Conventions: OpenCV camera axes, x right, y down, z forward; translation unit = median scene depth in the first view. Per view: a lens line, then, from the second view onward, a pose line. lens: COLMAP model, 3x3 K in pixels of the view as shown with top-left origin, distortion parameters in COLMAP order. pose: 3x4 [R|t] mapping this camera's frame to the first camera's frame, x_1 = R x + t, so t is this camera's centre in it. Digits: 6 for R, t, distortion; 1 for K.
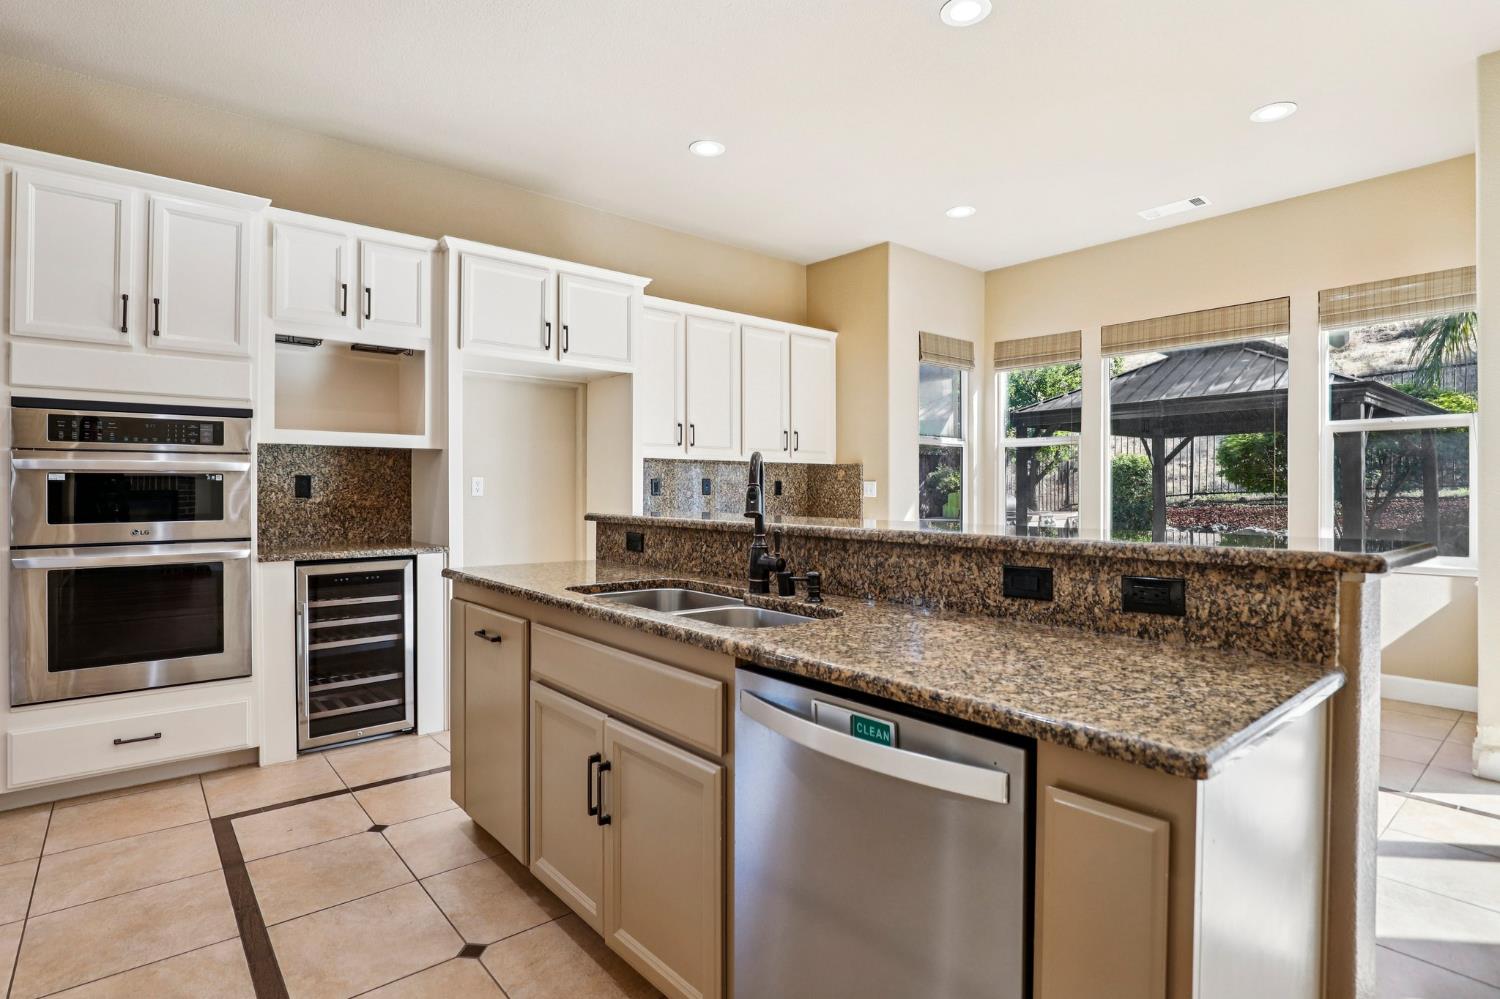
lens RADIAL K [[755.0, 0, 747.2], [0, 755.0, 486.7], [0, 0, 1]] dist [-0.020168, 0.000121]
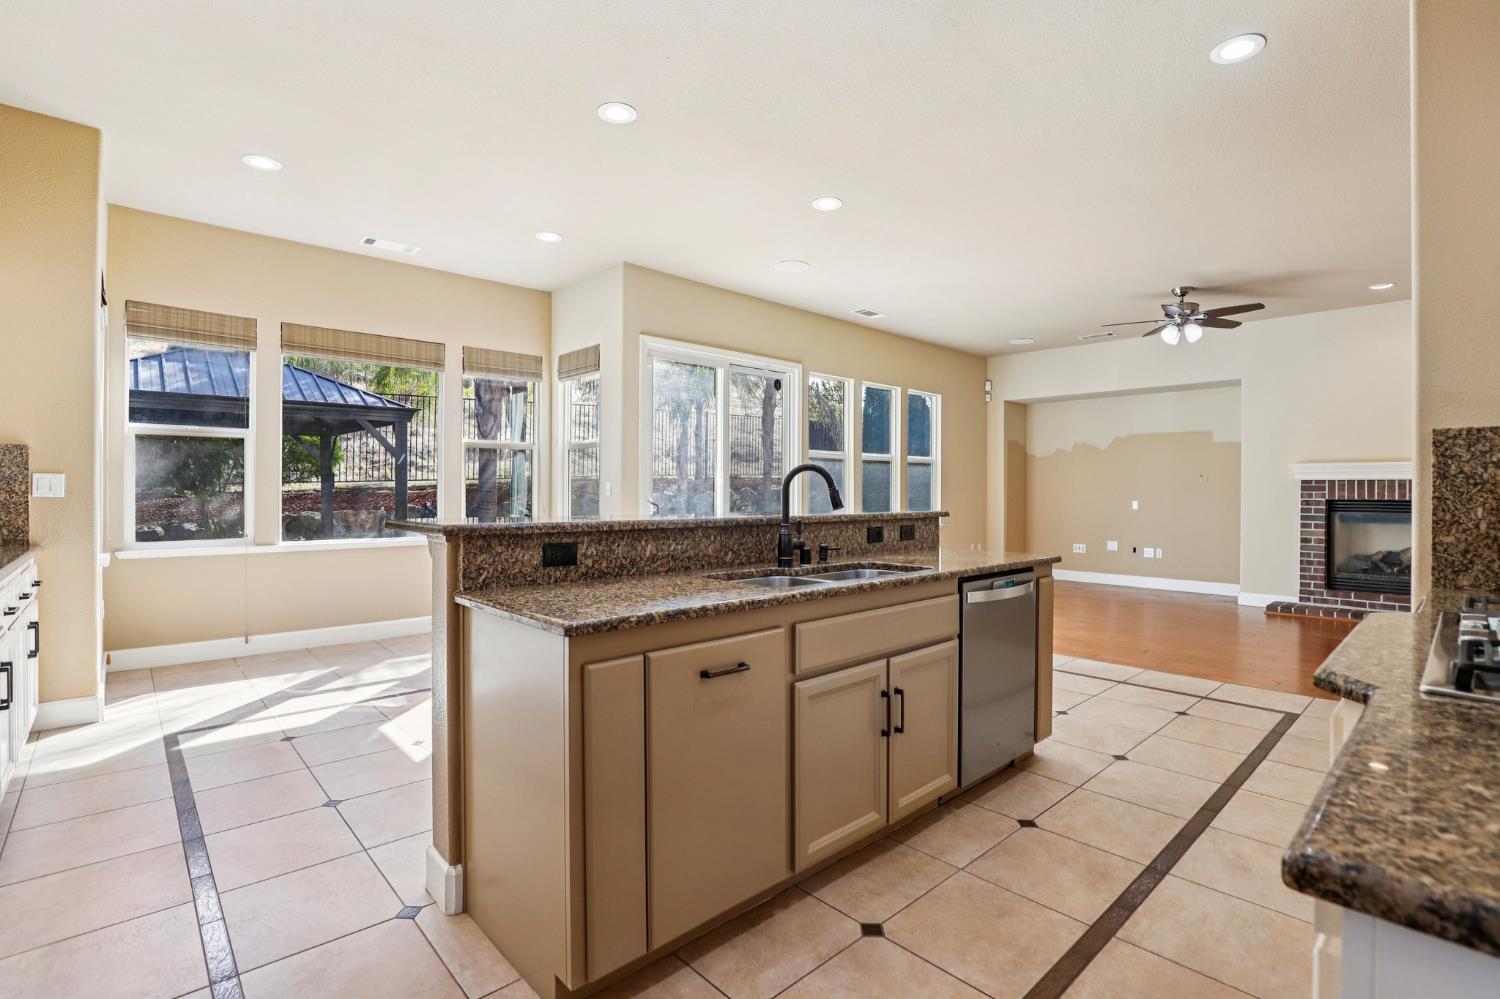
lens RADIAL K [[699.1, 0, 744.5], [0, 699.1, 493.5], [0, 0, 1]] dist [-0.028729, 0.001581]
pose [[-0.045483, -0.005974, 0.998947, -0.787608], [-0.009020, 0.999944, 0.005569, 0.002001], [-0.998924, -0.008757, -0.045534, 0.729834]]
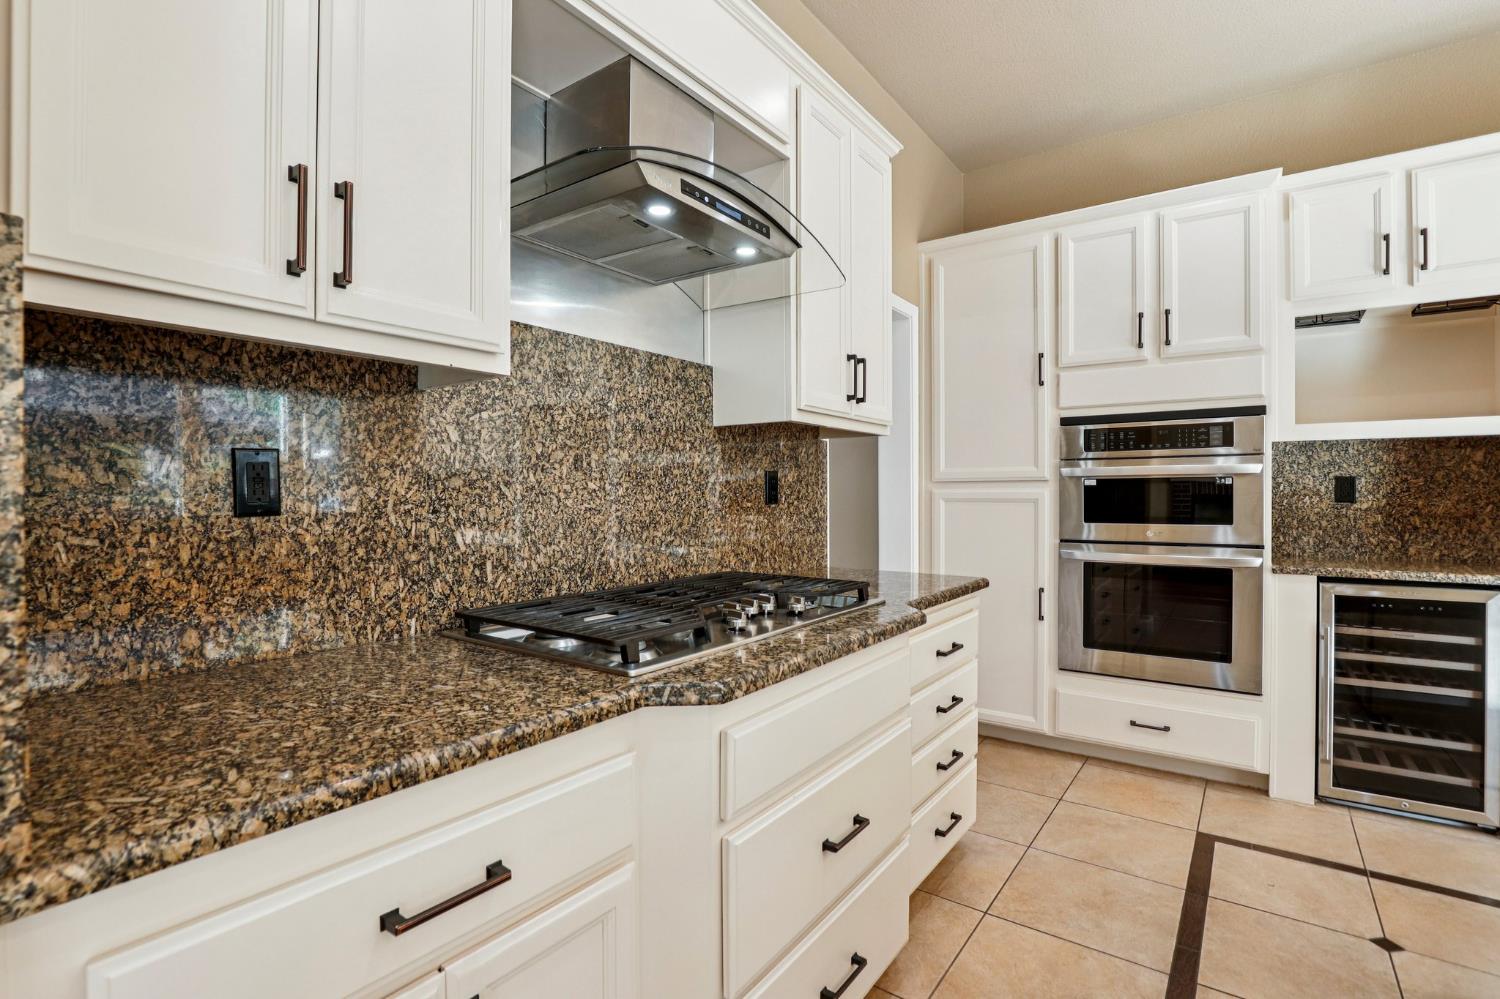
lens RADIAL K [[706.0, 0, 740.0], [0, 706.0, 500.8], [0, 0, 1]] dist [-0.042389, 0.011466]
pose [[0.229890, 0.008382, -0.973181, 0.013586], [0.004978, 0.999940, 0.009789, 0.001832], [0.973204, -0.007095, 0.229834, 0.175026]]
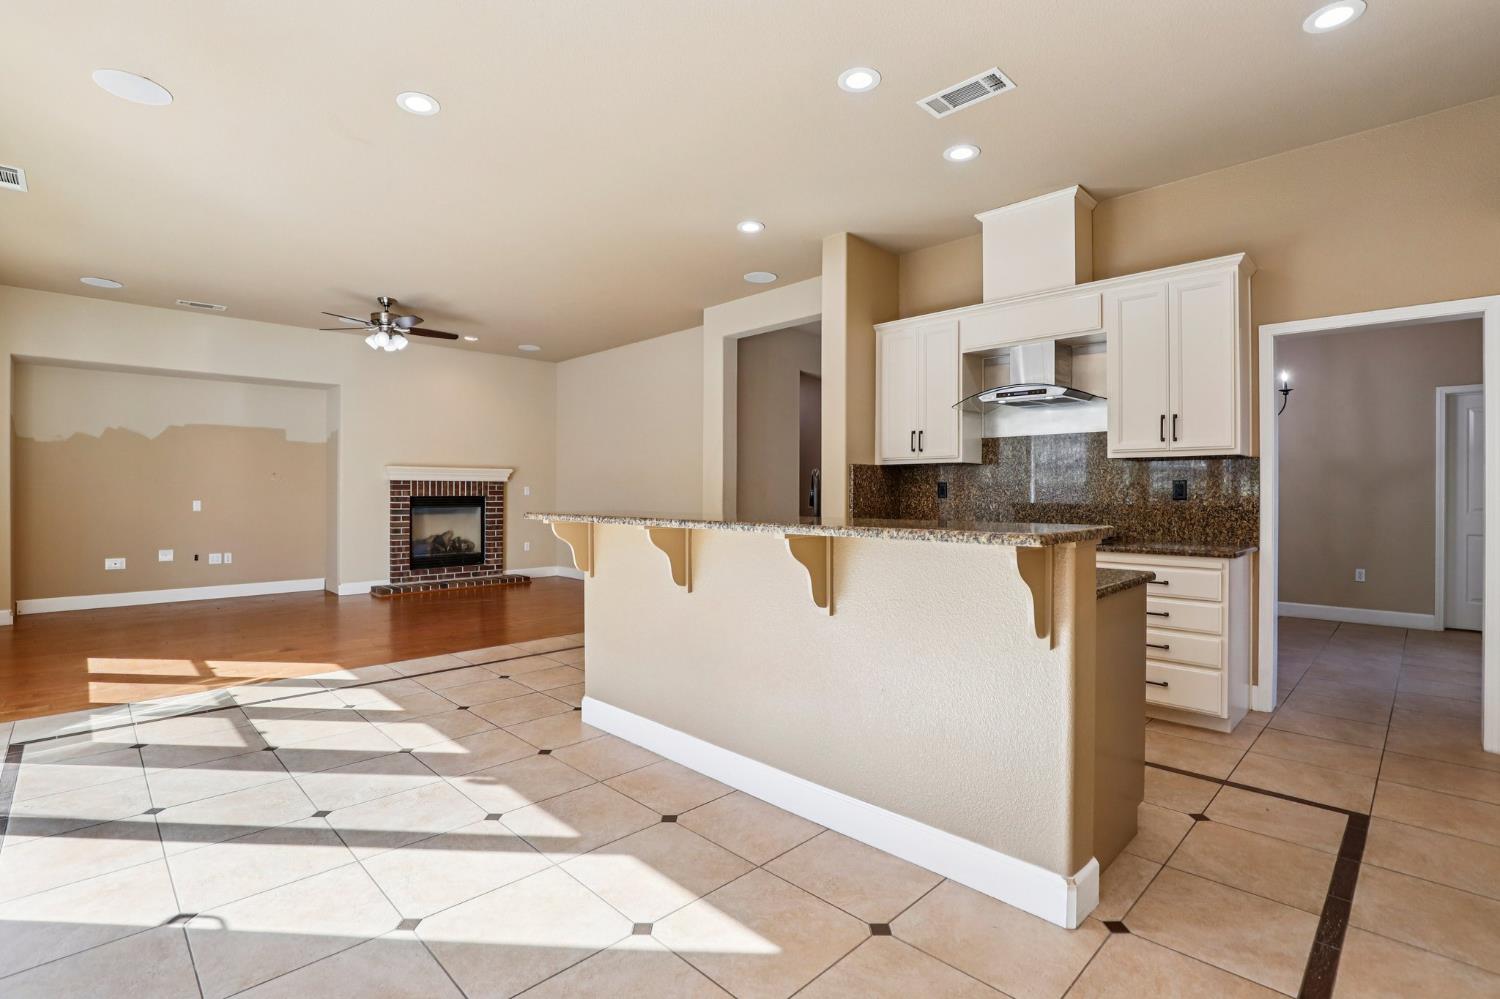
lens RADIAL K [[691.5, 0, 750.0], [0, 691.5, 499.5], [0, 0, 1]] dist [-0.023153, 0.000149]
pose [[-0.996213, -0.002356, -0.086919, 0.176003], [-0.002973, 0.999971, 0.006964, 0.005579], [0.086900, 0.007196, -0.996191, 1.532612]]
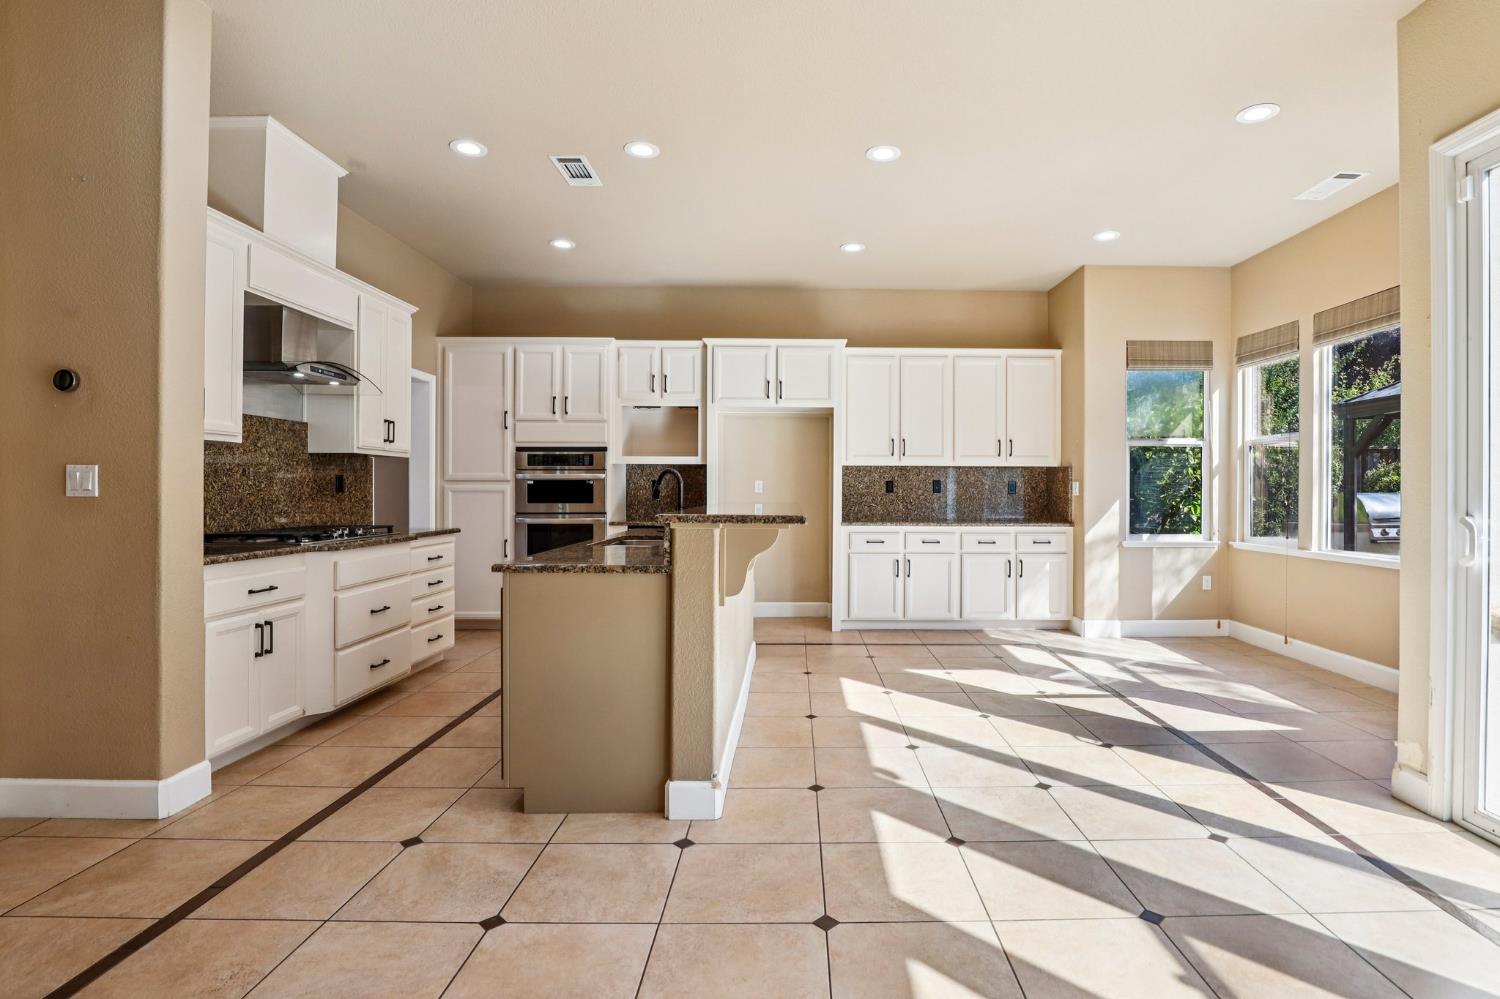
lens RADIAL K [[740.2, 0, 807.3], [0, 740.2, 490.3], [0, 0, 1]] dist [-0.028166, 0.000656]
pose [[0.776580, 0.001919, -0.630016, 0.939011], [0.000171, 0.999995, 0.003256, 0.003534], [0.630019, -0.002636, 0.776575, -0.166502]]
